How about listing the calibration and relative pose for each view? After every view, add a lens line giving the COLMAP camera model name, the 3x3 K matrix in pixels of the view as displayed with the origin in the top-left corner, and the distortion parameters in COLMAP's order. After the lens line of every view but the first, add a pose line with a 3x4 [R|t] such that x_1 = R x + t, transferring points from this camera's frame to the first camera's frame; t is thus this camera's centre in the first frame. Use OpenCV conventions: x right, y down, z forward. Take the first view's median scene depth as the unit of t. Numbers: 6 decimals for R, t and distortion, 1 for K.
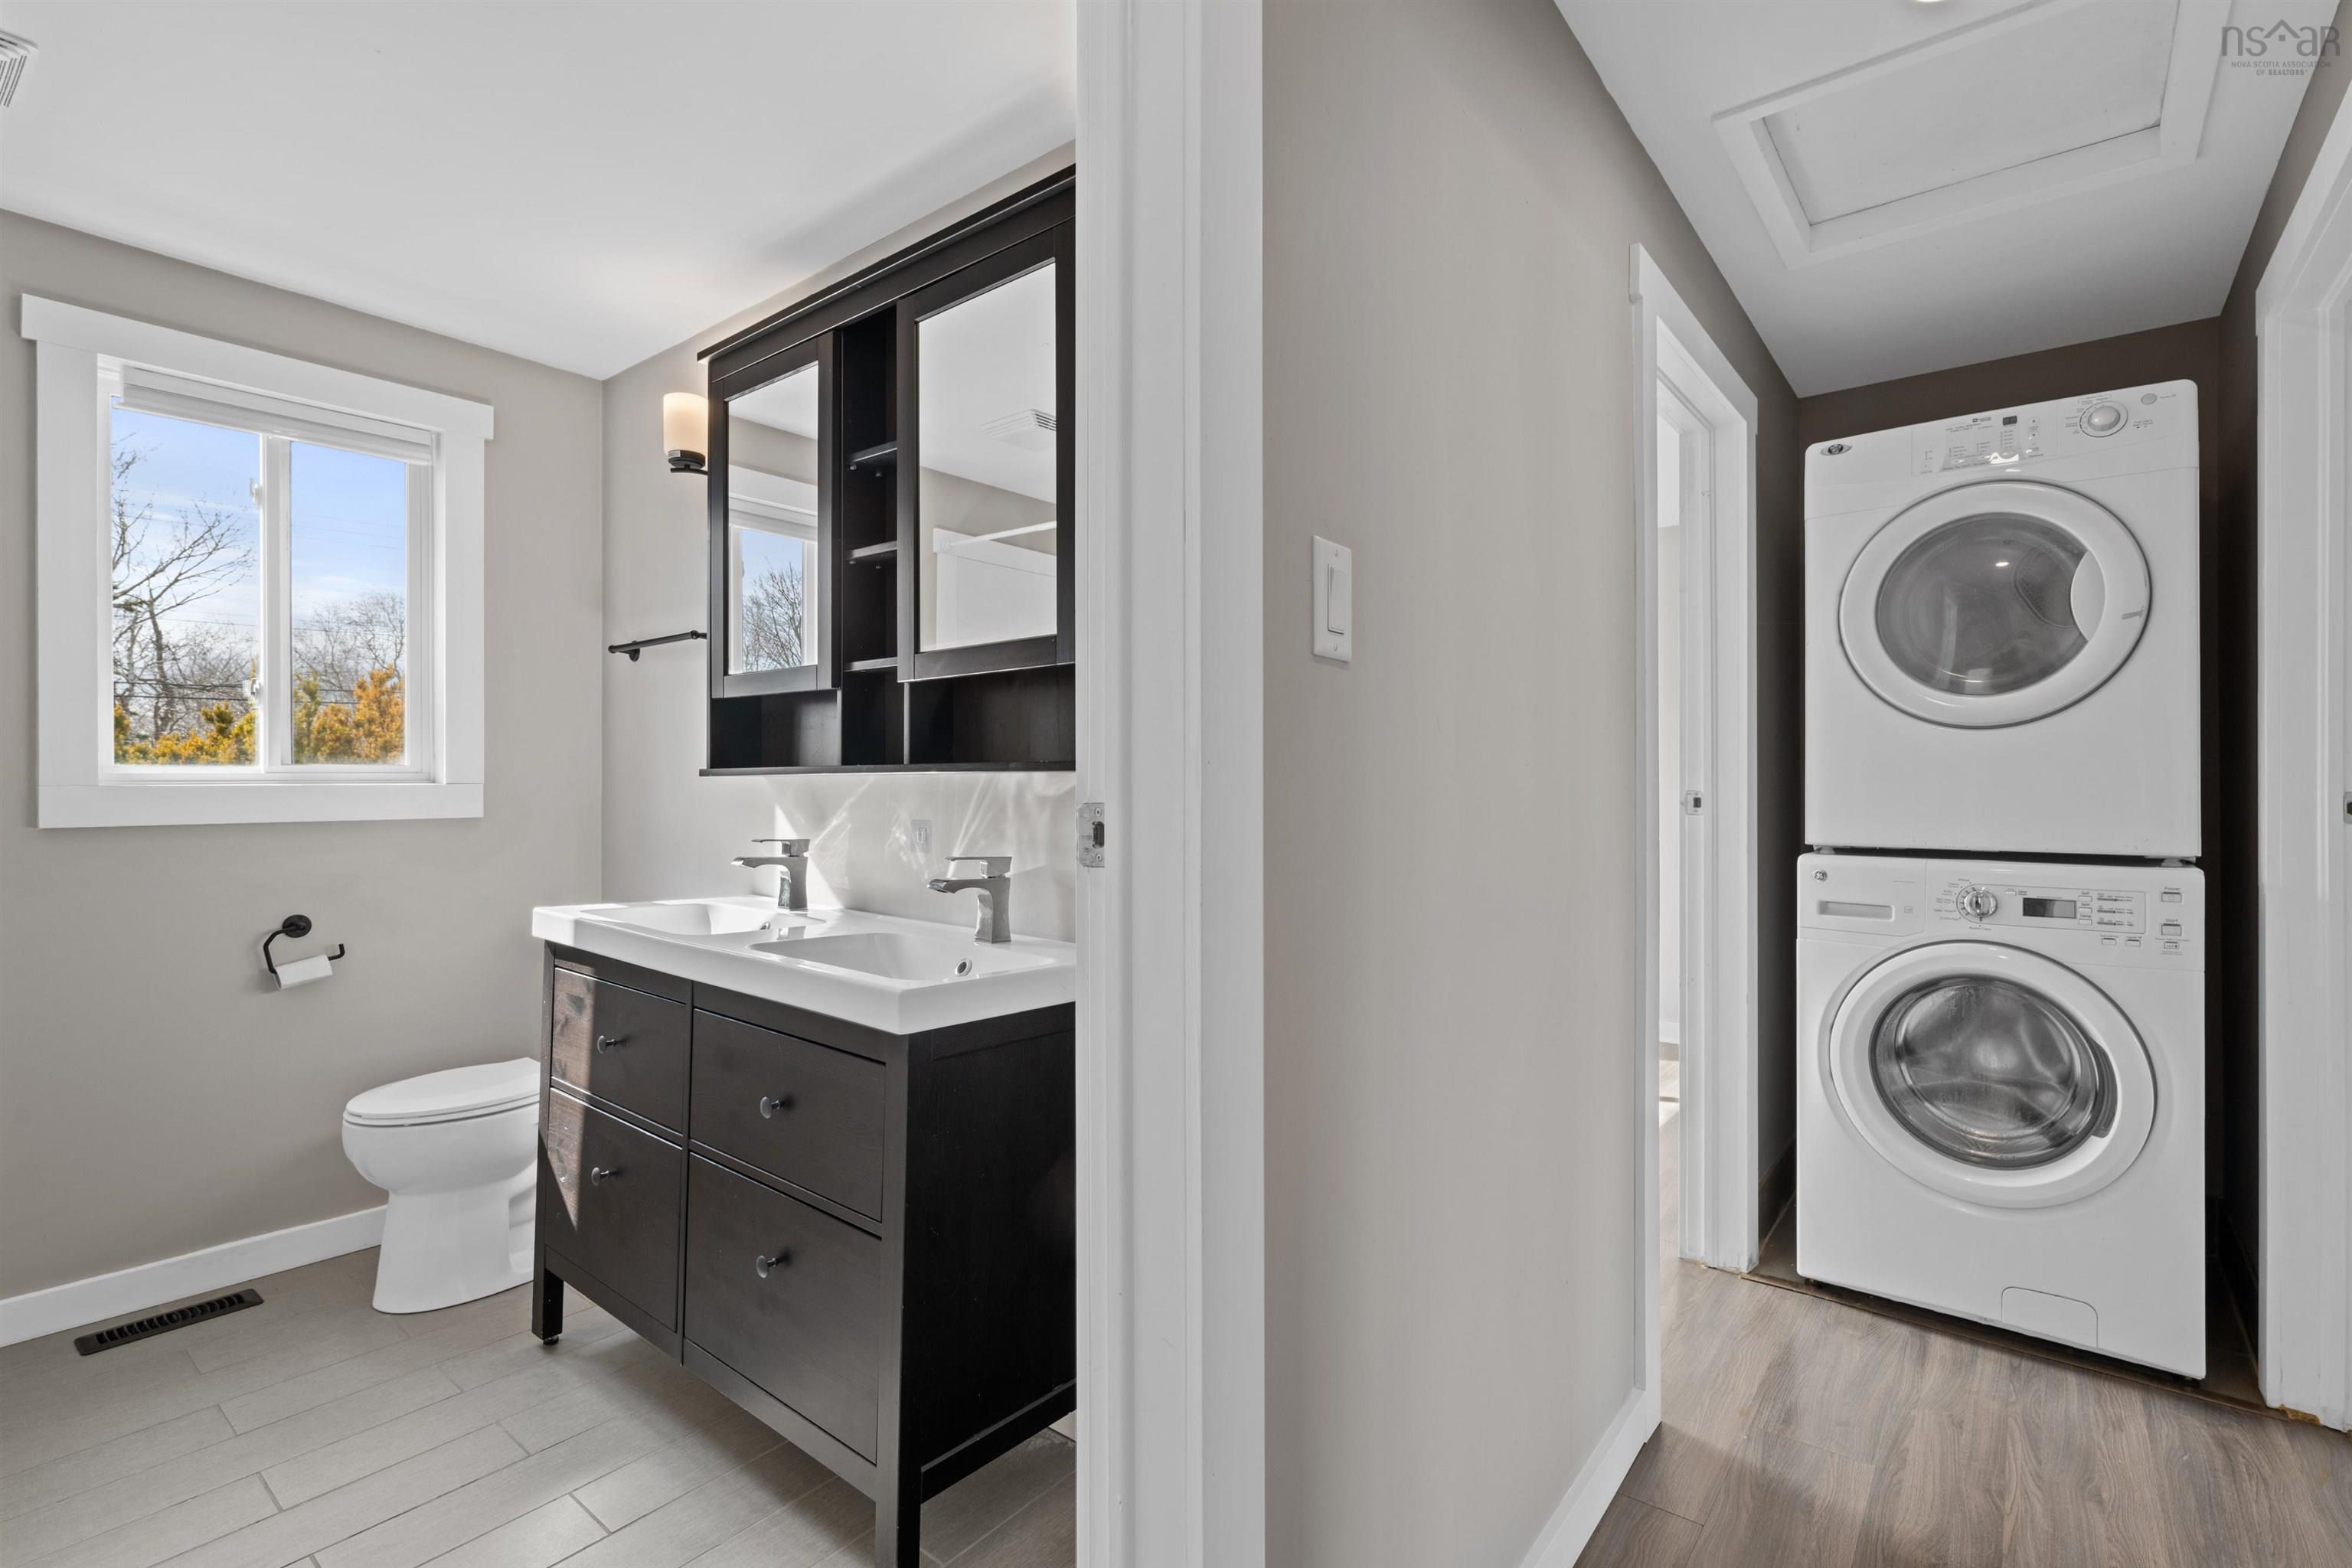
lens RADIAL K [[1077.5, 0, 1185.1], [0, 1077.5, 785.9], [0, 0, 1]] dist [-0.003721, 0.000478]
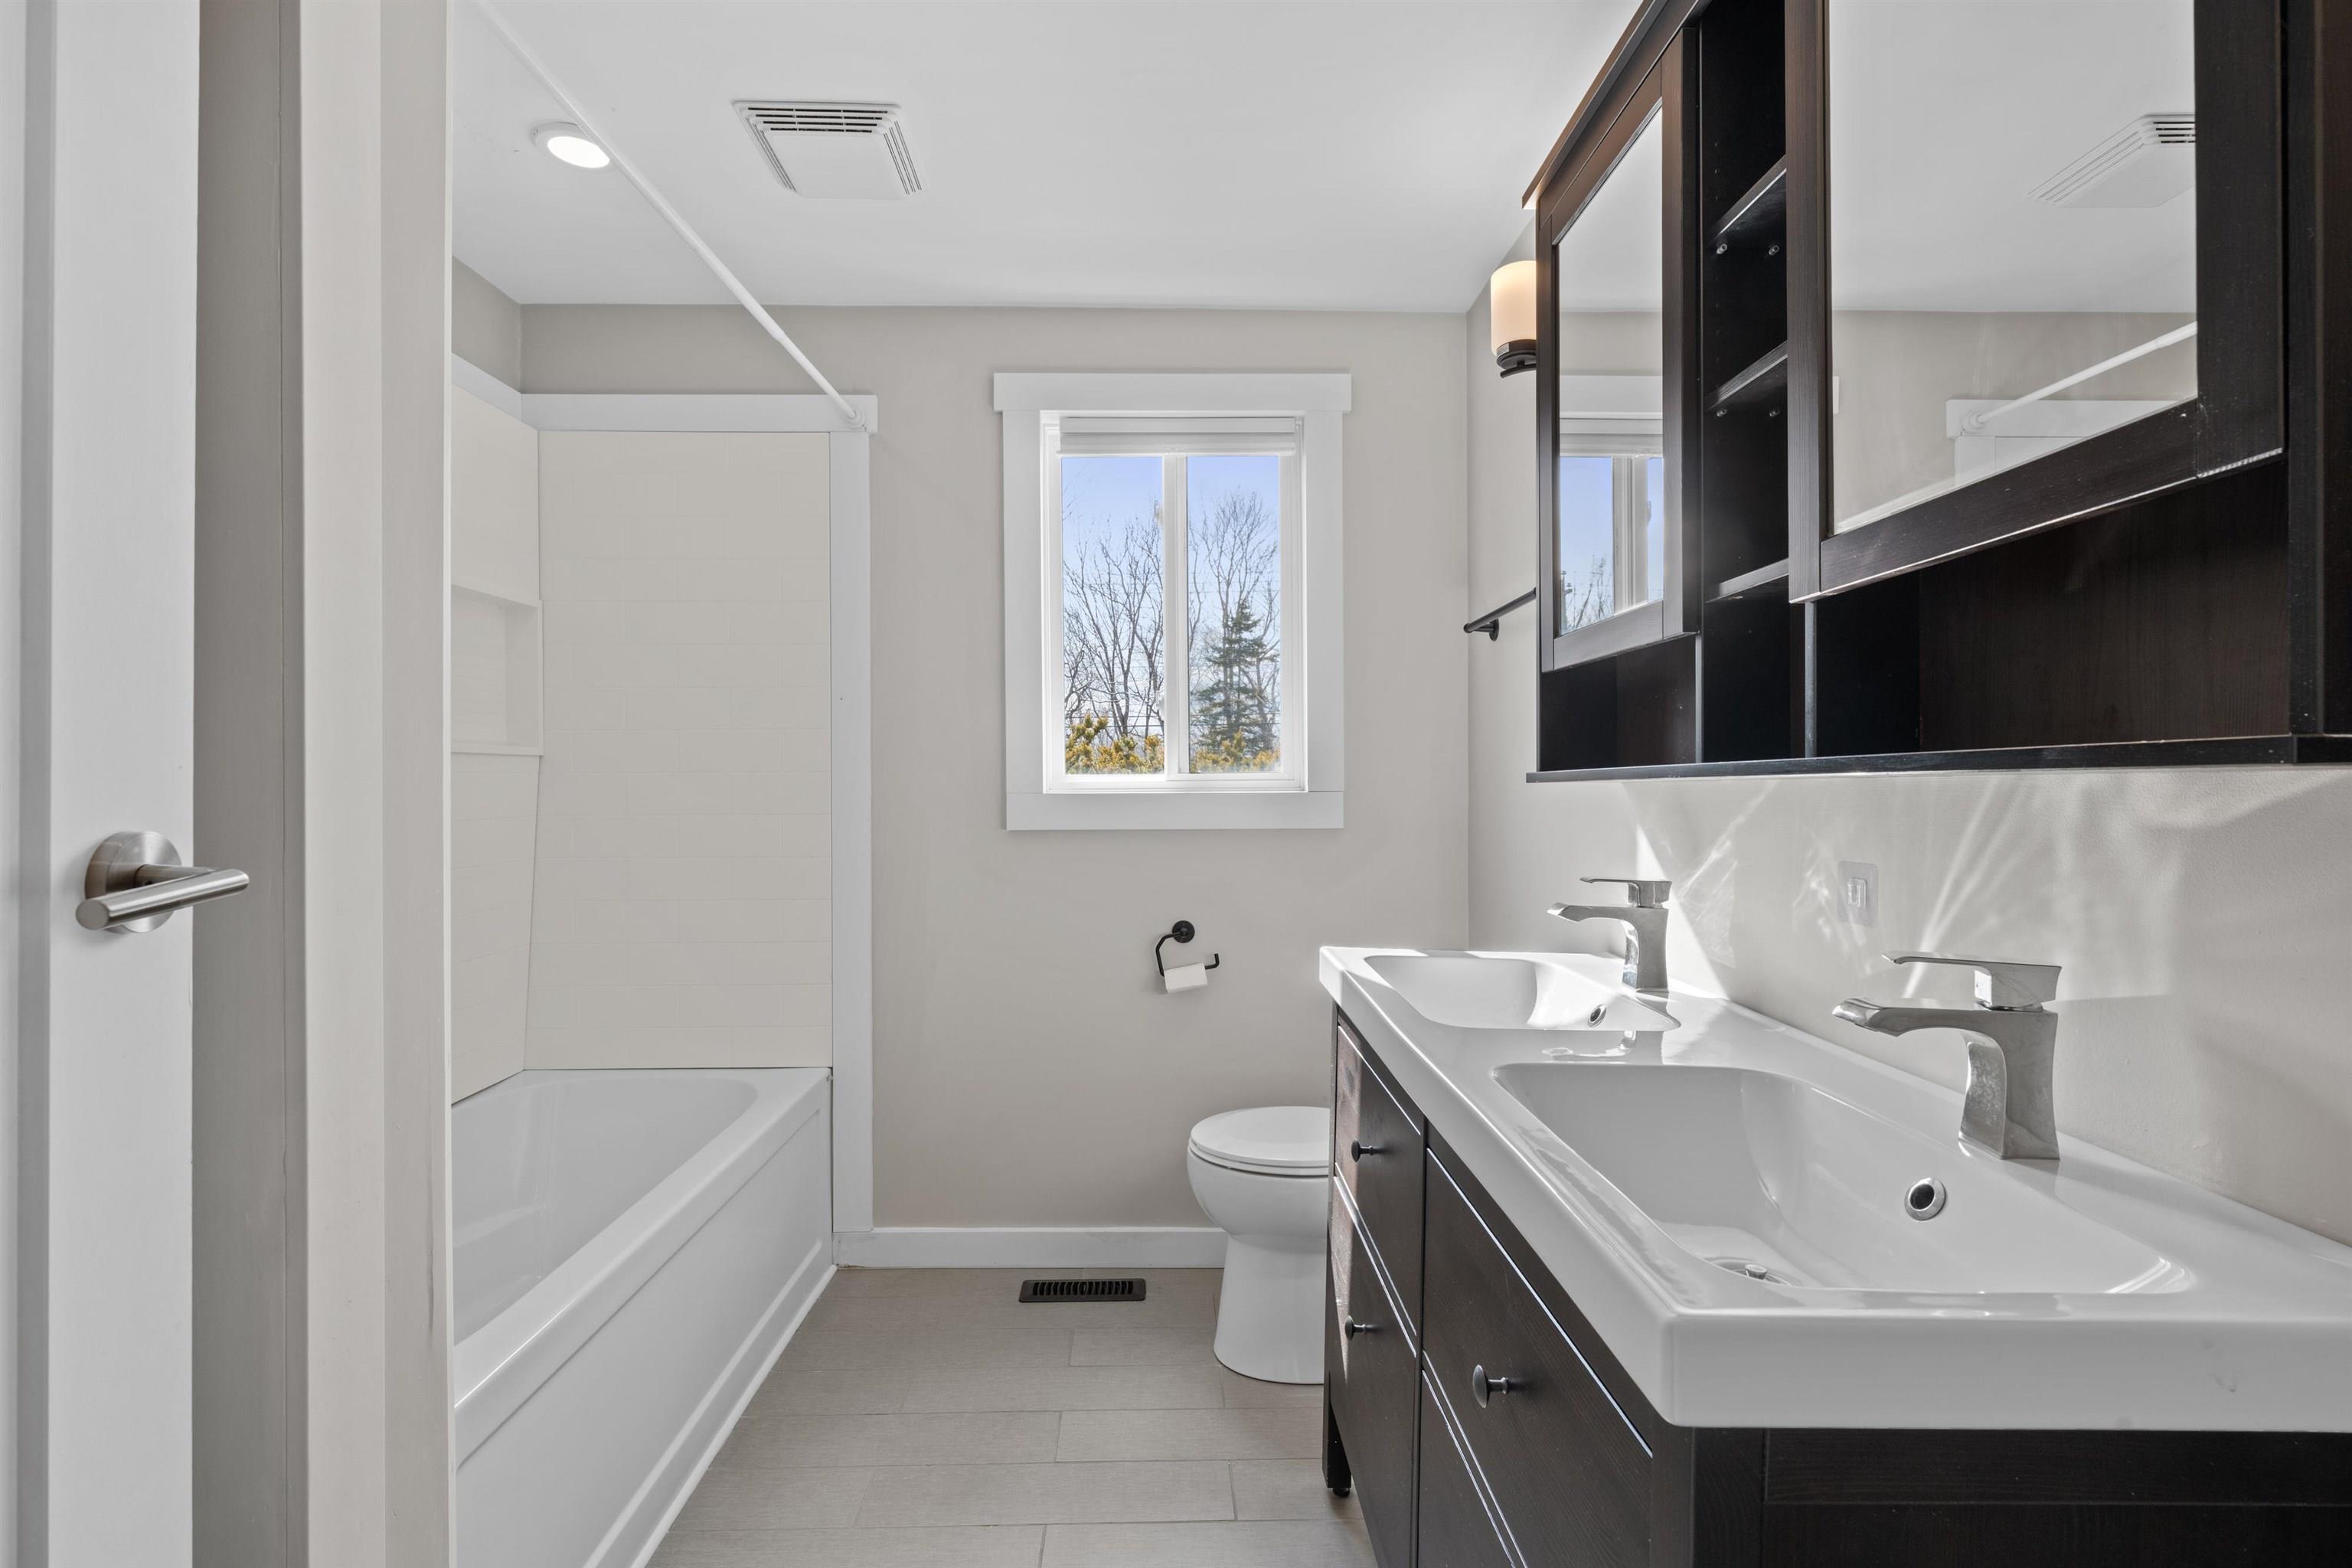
lens RADIAL K [[1077.5, 0, 1185.1], [0, 1077.5, 785.9], [0, 0, 1]] dist [-0.003721, 0.000478]
pose [[0.639359, -0.002361, -0.768905, -0.045776], [0.000659, 0.999997, -0.002523, -0.005261], [0.768908, 0.001106, 0.639359, 0.382491]]
